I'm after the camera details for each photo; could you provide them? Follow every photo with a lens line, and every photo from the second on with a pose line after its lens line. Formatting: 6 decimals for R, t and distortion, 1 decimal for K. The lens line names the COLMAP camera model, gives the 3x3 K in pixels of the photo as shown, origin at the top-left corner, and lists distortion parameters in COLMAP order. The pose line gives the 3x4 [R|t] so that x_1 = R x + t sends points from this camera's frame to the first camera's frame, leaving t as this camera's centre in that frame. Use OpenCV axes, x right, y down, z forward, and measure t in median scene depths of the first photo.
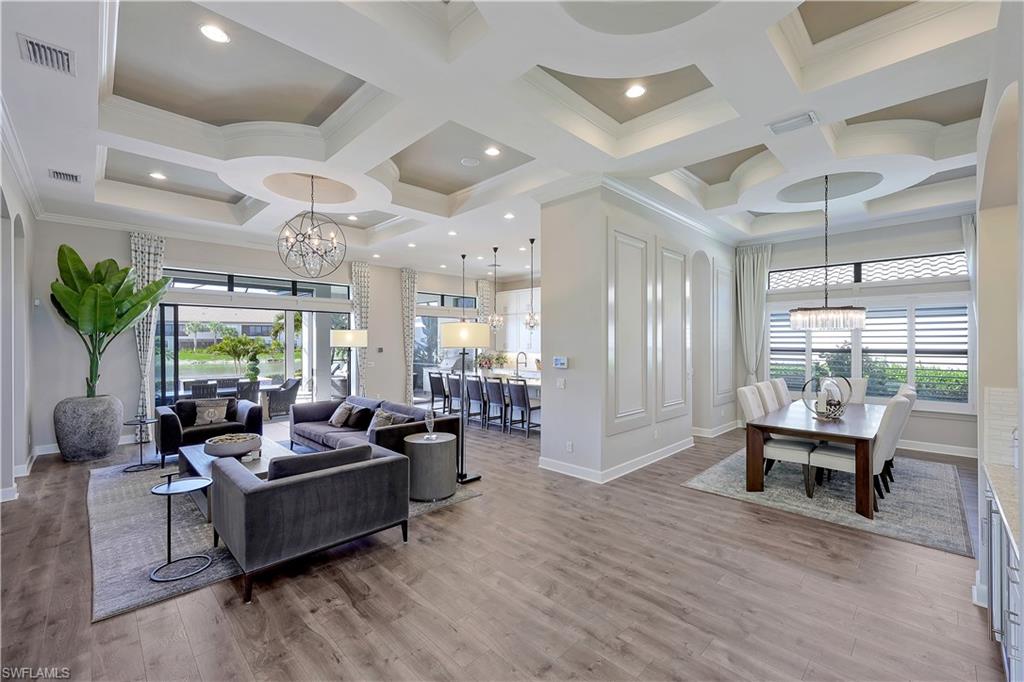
lens RADIAL K [[419.5, 0, 509.2], [0, 419.5, 341.4], [0, 0, 1]] dist [0.001831, -0.000022]
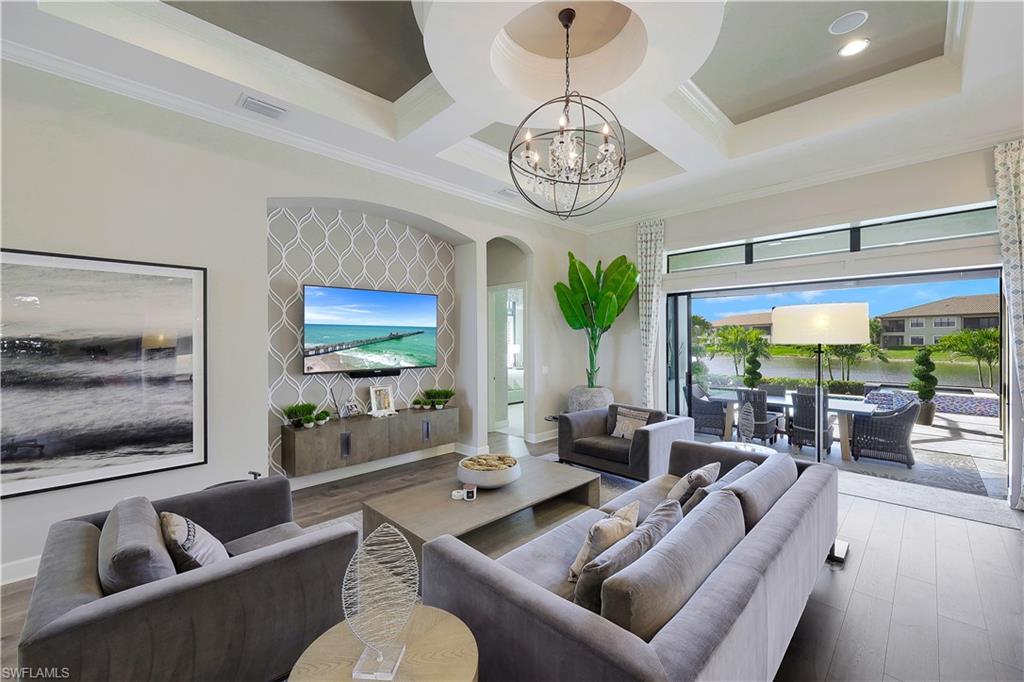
lens RADIAL K [[419.5, 0, 509.2], [0, 419.5, 341.4], [0, 0, 1]] dist [0.001831, -0.000022]
pose [[0.005757, 0.005722, -0.999967, 0.080435], [0.004179, 0.999975, 0.005746, 0.007011], [0.999975, -0.004212, 0.005733, 0.791518]]
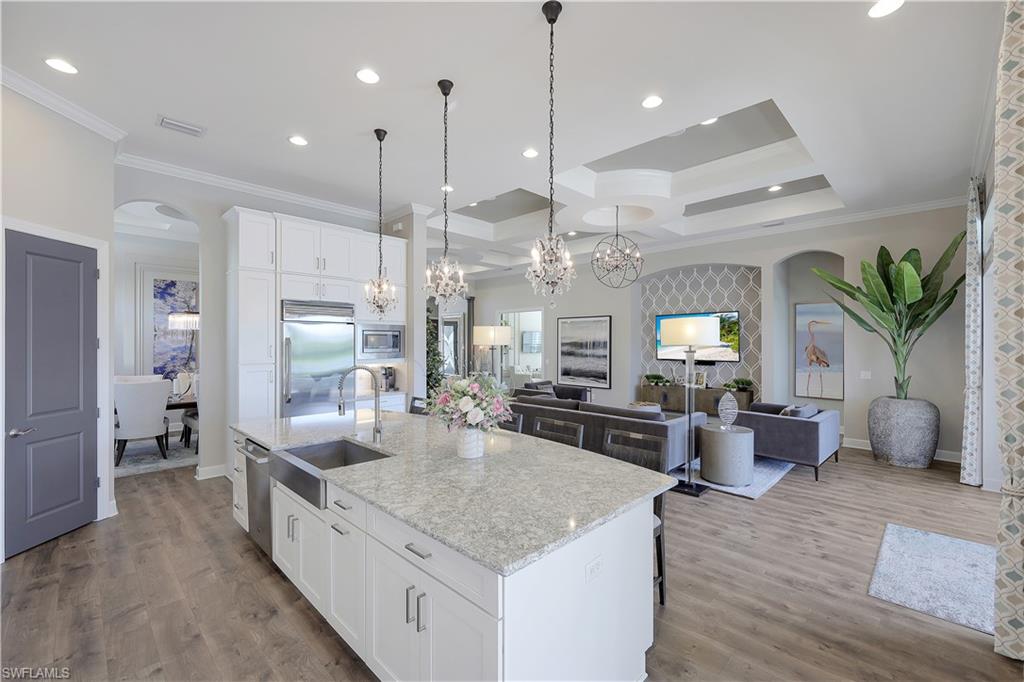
lens RADIAL K [[431.9, 0, 510.1], [0, 431.9, 341.4], [0, 0, 1]] dist [0.003121, -0.000024]
pose [[-0.999961, -0.000810, -0.008828, -0.121468], [-0.000756, 0.999981, -0.006136, 0.012007], [0.008832, -0.006129, -0.999942, 1.960192]]
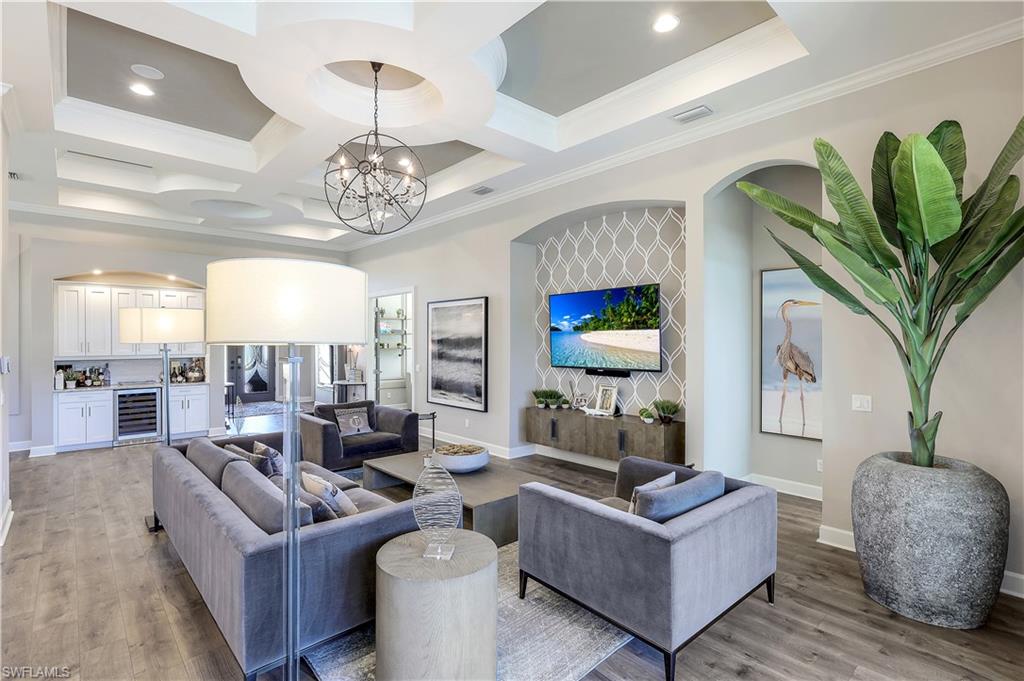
lens RADIAL K [[489.5, 0, 512.0], [0, 489.5, 340.5], [0, 0, 1]] dist [0.006384, -0.000514]
pose [[-0.999057, 0.001378, 0.043402, -0.613622], [0.001287, 0.999997, -0.002124, 0.012579], [-0.043405, -0.002066, -0.999055, 1.511475]]
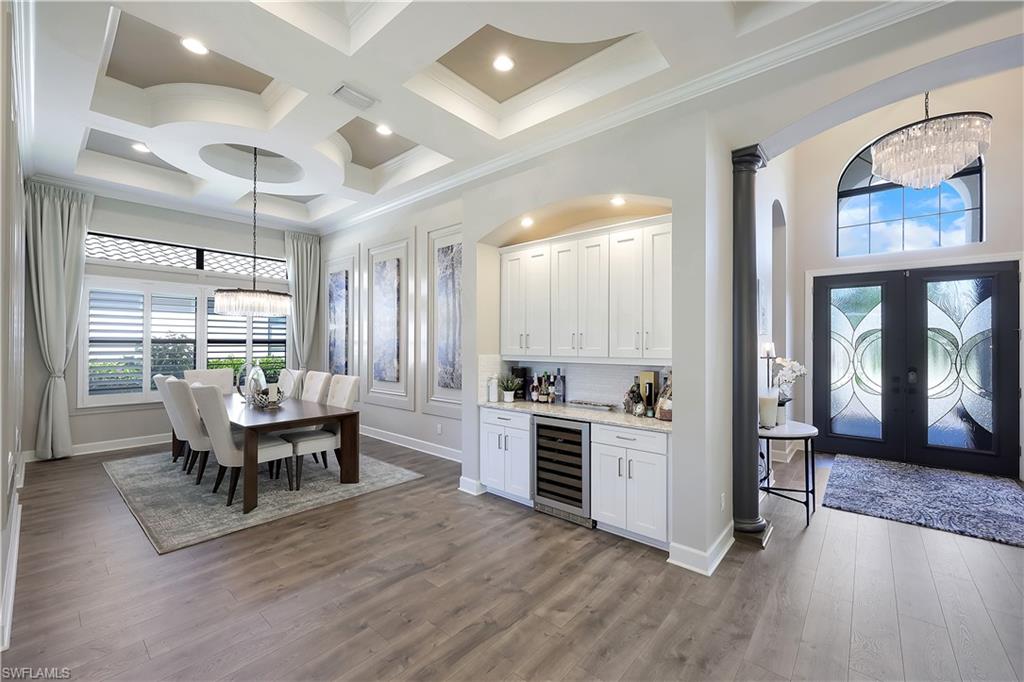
lens RADIAL K [[414.4, 0, 509.7], [0, 414.4, 341.6], [0, 0, 1]] dist [0.000796, -0.000161]
pose [[-0.074902, 0.005404, 0.997176, -0.181727], [-0.005819, 0.999966, -0.005856, 0.028731], [-0.997174, -0.006241, -0.074868, 0.427967]]
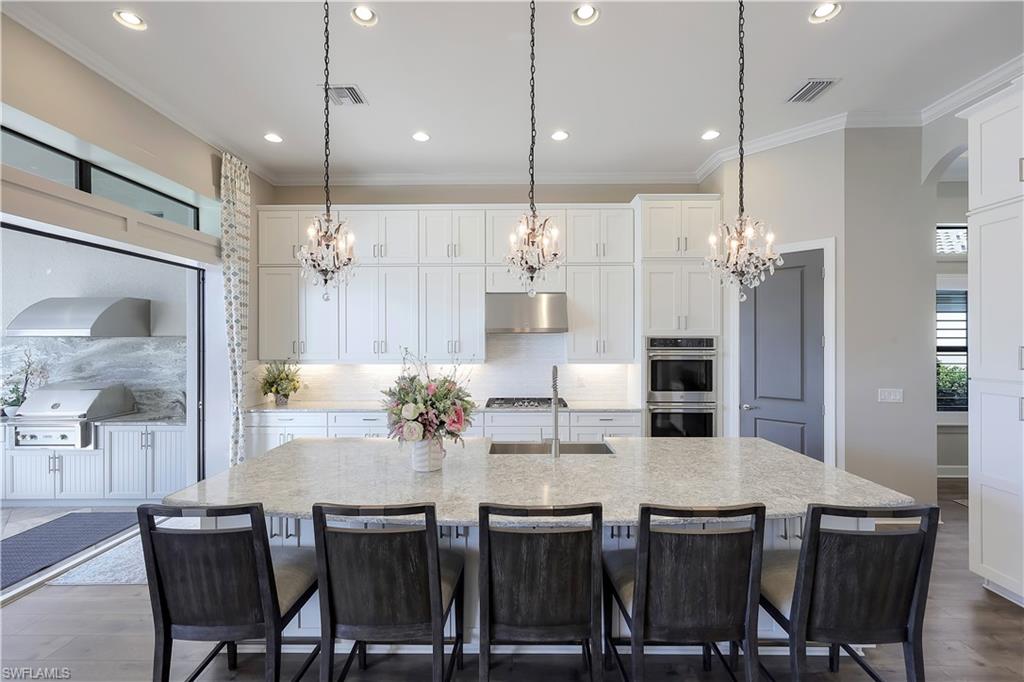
lens RADIAL K [[447.0, 0, 512.0], [0, 447.0, 341.0], [0, 0, 1]] dist [0.001354, 0.000372]
pose [[0.710537, -0.000935, 0.703659, -0.319682], [-0.000227, 0.999999, 0.001558, 0.009292], [-0.703660, -0.001267, 0.710536, 1.163821]]
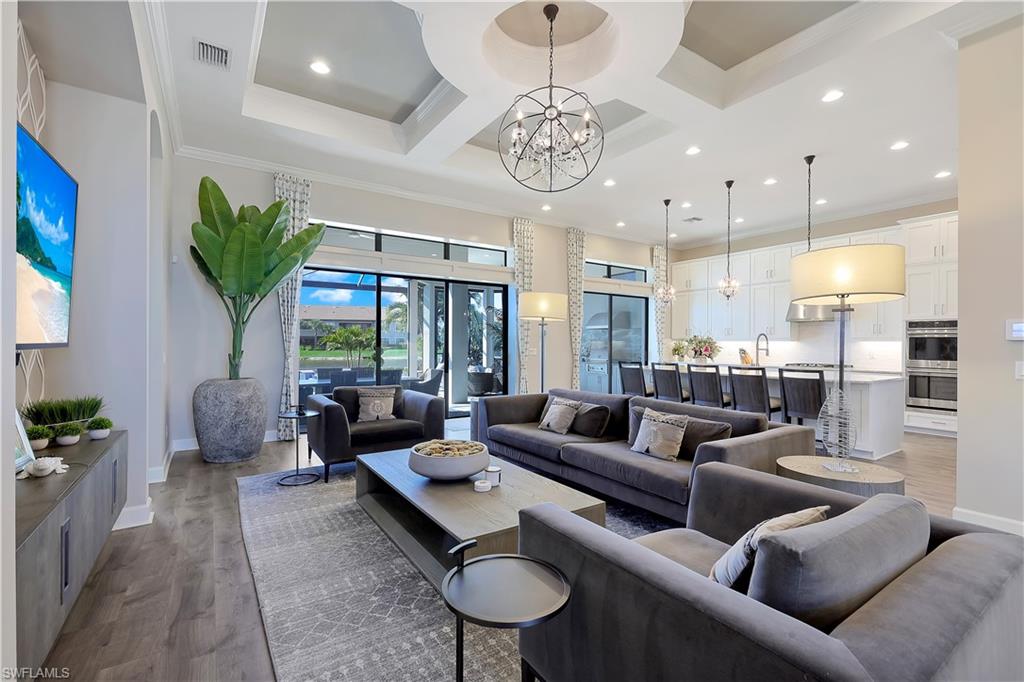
lens RADIAL K [[447.0, 0, 512.0], [0, 447.0, 341.0], [0, 0, 1]] dist [0.001354, 0.000372]
pose [[0.981755, 0.006602, -0.190038, -0.342866], [-0.006801, 0.999977, -0.000397, 0.059316], [0.190031, 0.001682, 0.981777, 0.296243]]
